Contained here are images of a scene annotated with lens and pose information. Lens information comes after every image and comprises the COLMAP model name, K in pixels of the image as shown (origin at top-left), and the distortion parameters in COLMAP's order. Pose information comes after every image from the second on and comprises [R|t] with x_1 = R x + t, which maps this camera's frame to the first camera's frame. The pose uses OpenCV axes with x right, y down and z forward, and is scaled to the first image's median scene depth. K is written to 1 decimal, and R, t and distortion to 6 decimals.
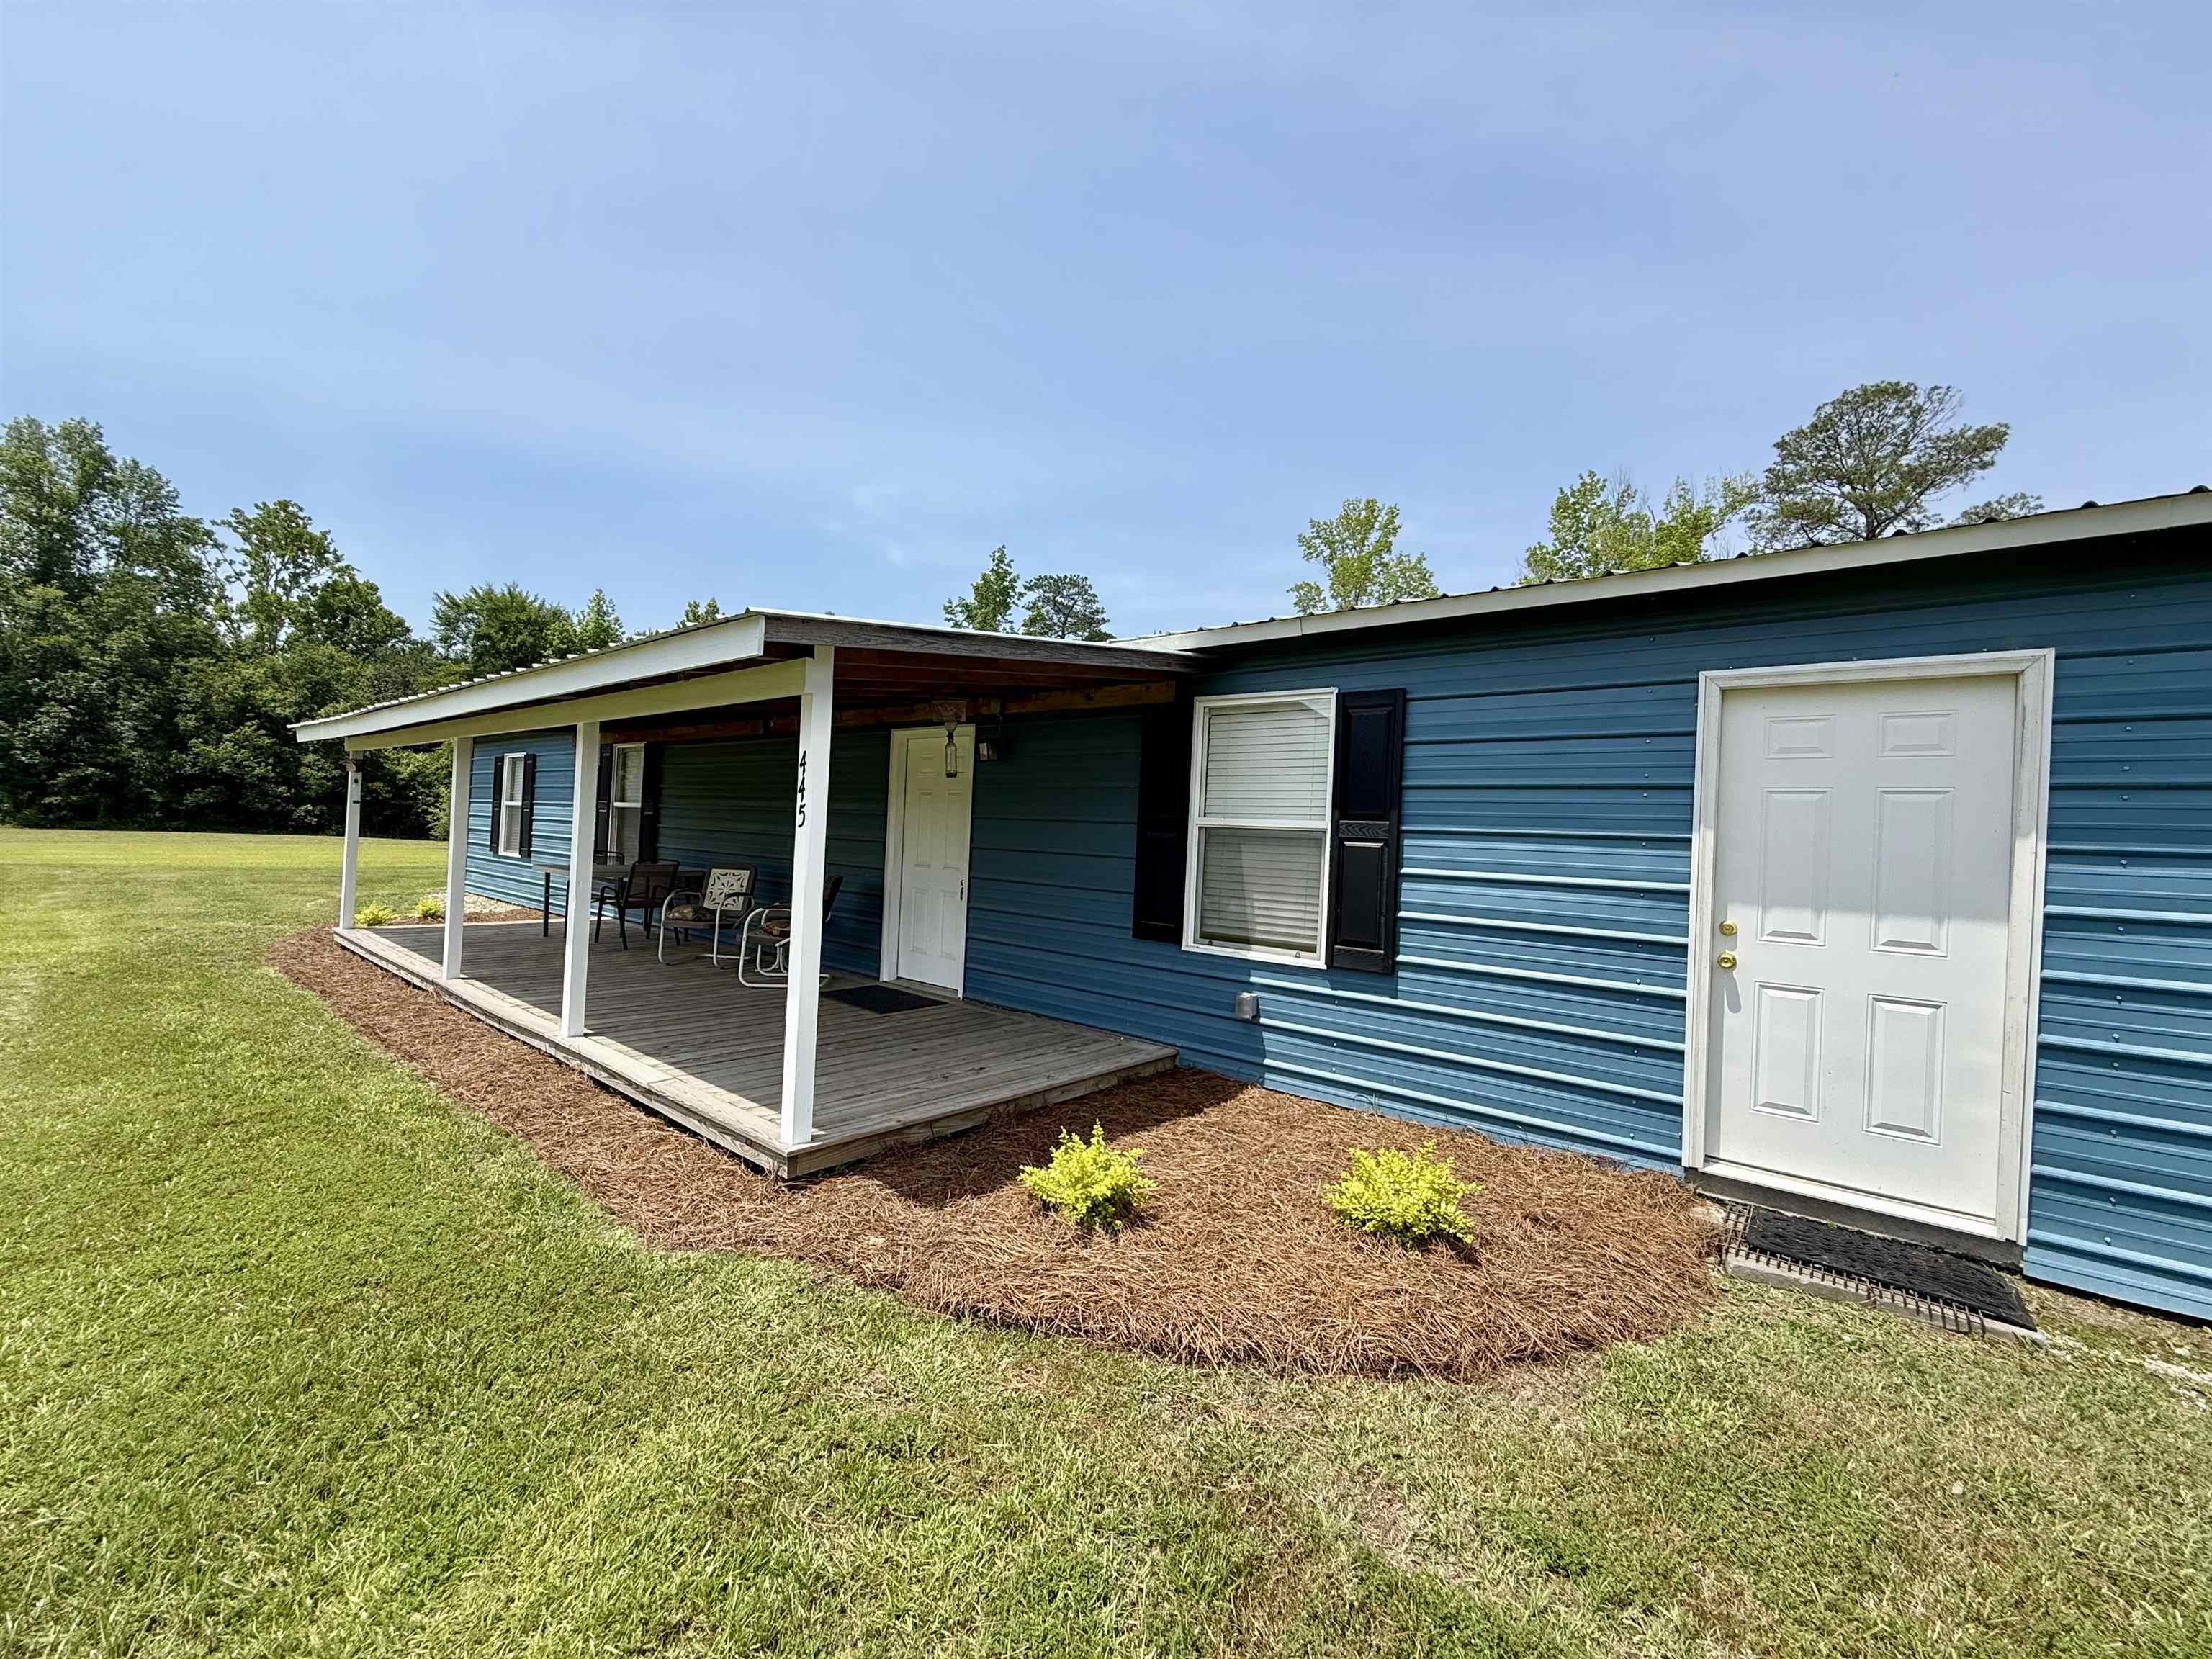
lens RADIAL K [[881.0, 0, 1104.5], [0, 881.0, 827.5], [0, 0, 1]] dist [0.000998, -0.000769]
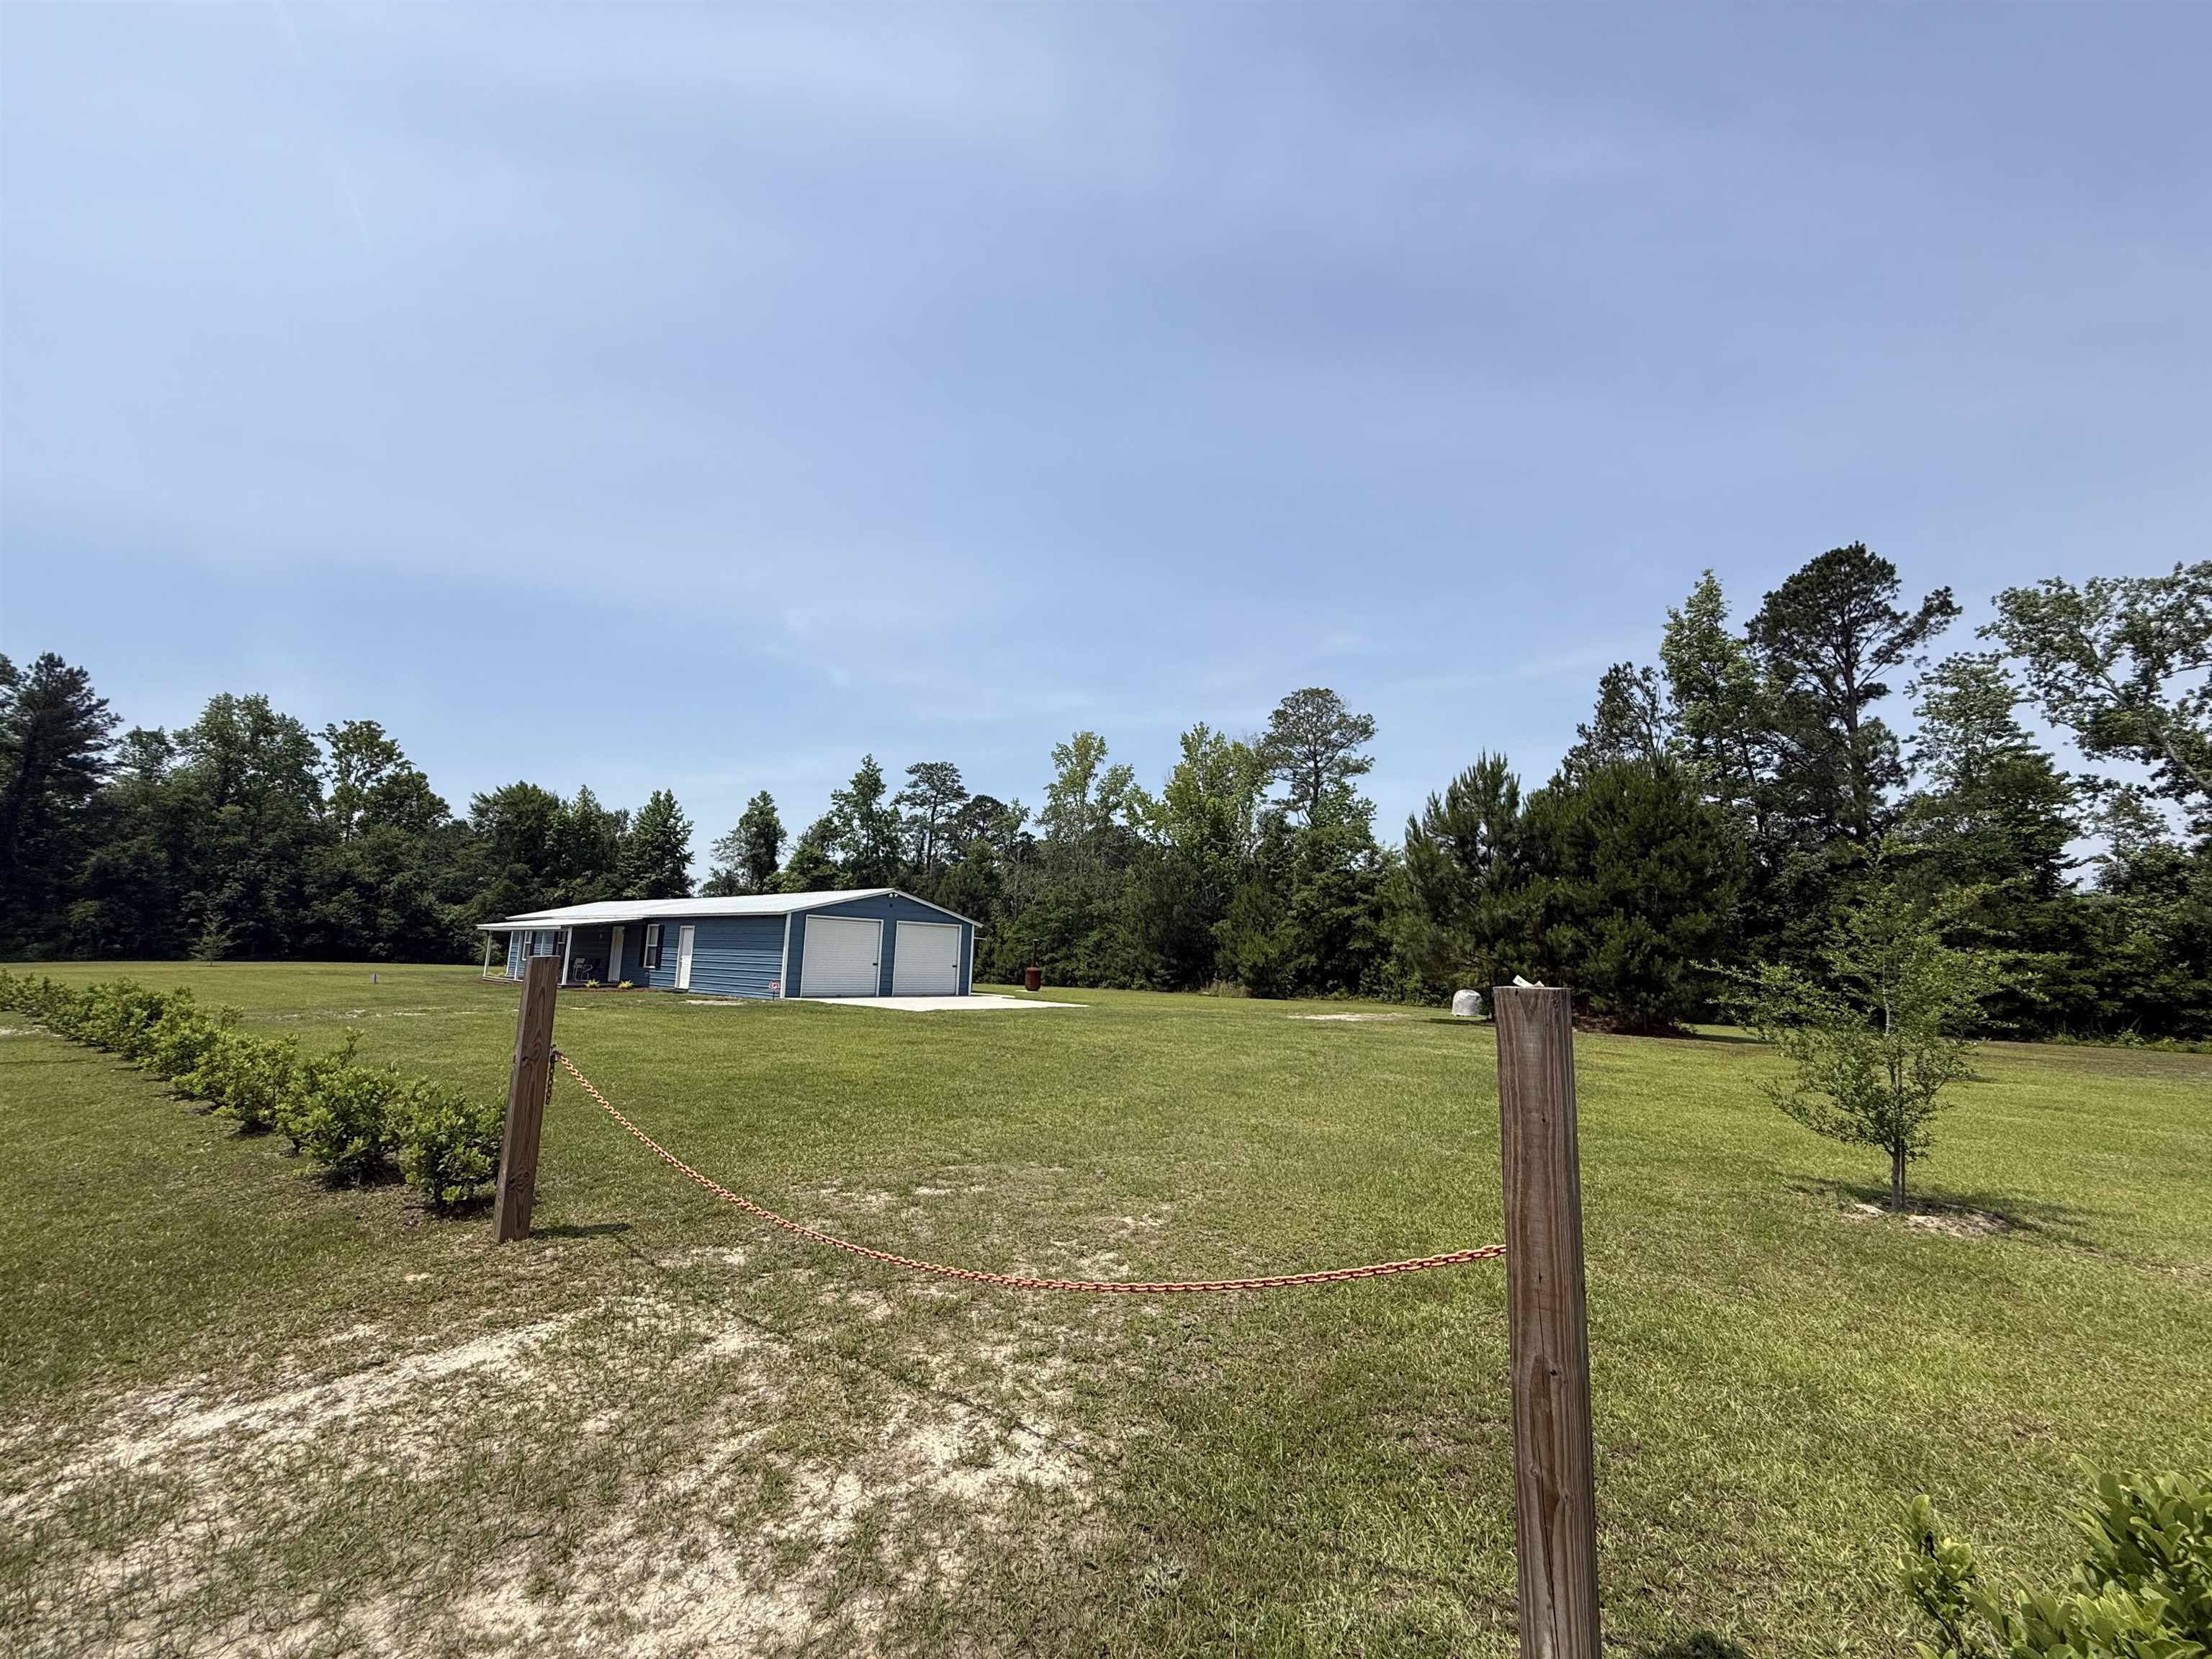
lens RADIAL K [[881.0, 0, 1106.4], [0, 881.0, 829.6], [0, 0, 1]] dist [0.000998, -0.000769]
pose [[0.999857, -0.016854, 0.001696, 0.342661], [0.016928, 0.990571, -0.135953, 0.008455], [0.000611, 0.135962, 0.990714, -0.533867]]
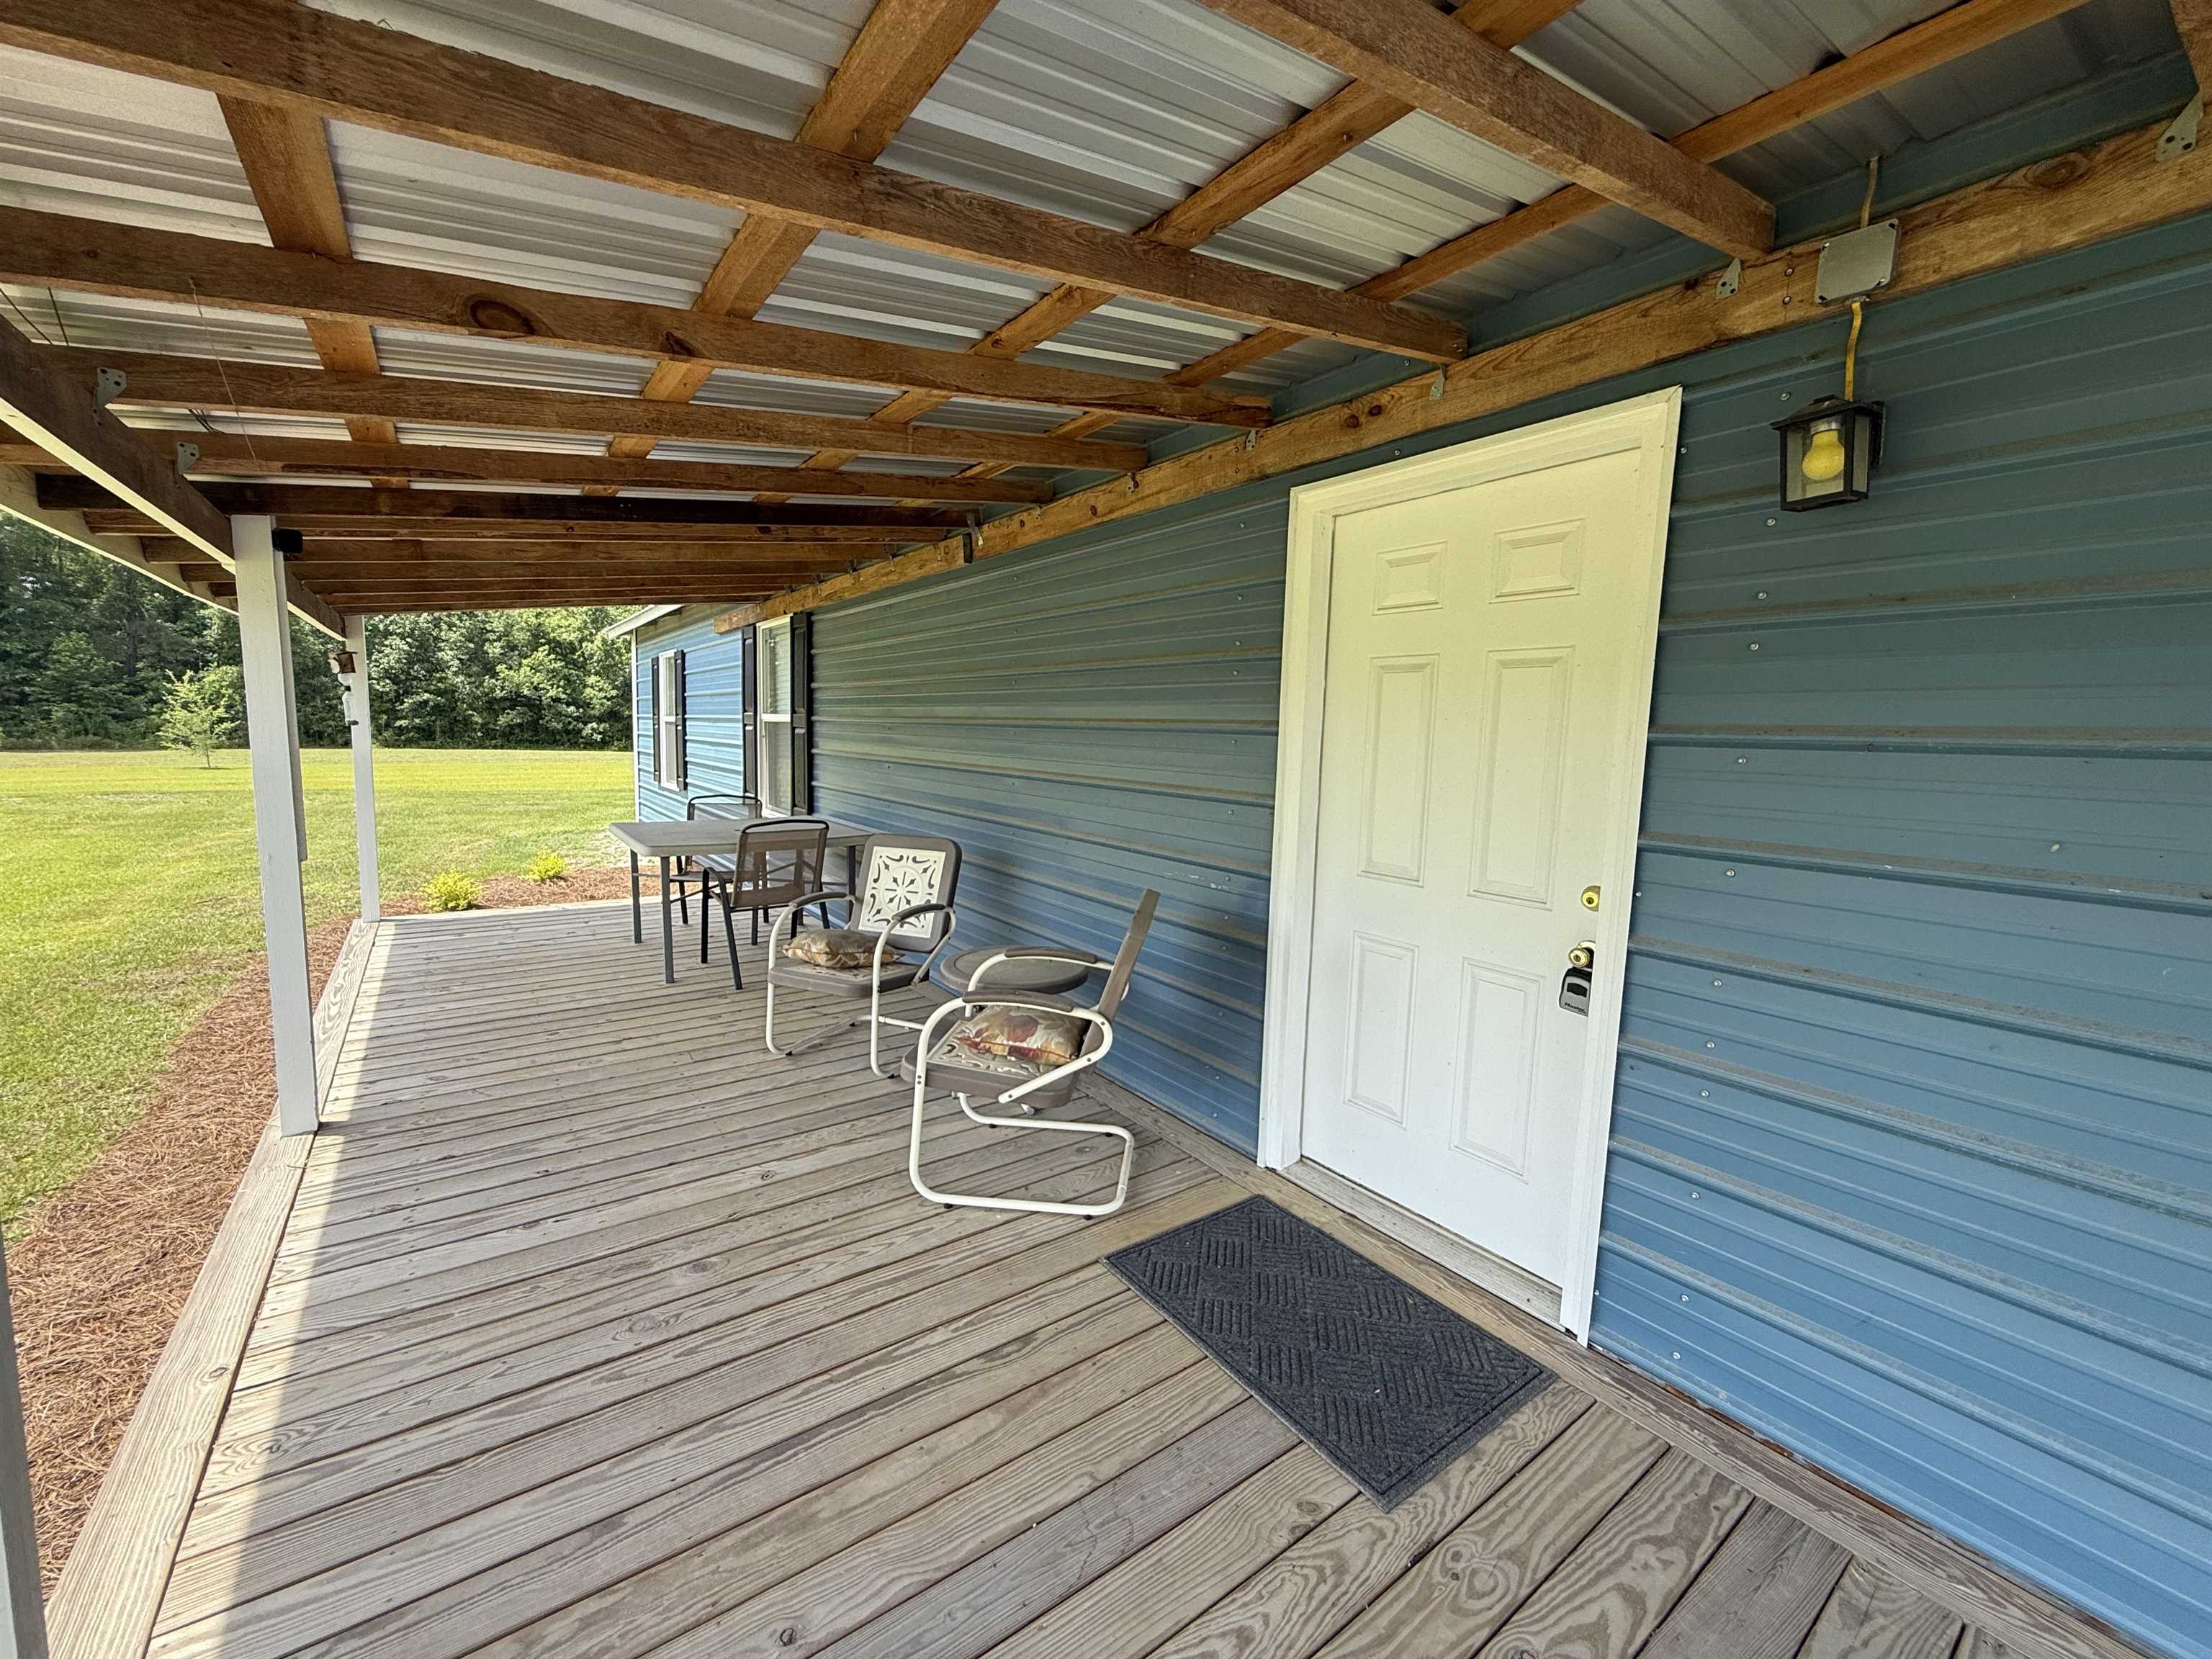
lens RADIAL K [[881.0, 0, 1098.7], [0, 881.0, 831.8], [0, 0, 1]] dist [0.000998, -0.000769]
pose [[0.970263, 0.010216, -0.241837, -0.033456], [0.017173, 0.993686, 0.110877, -0.002153], [0.241442, -0.111733, 0.963961, 0.090520]]
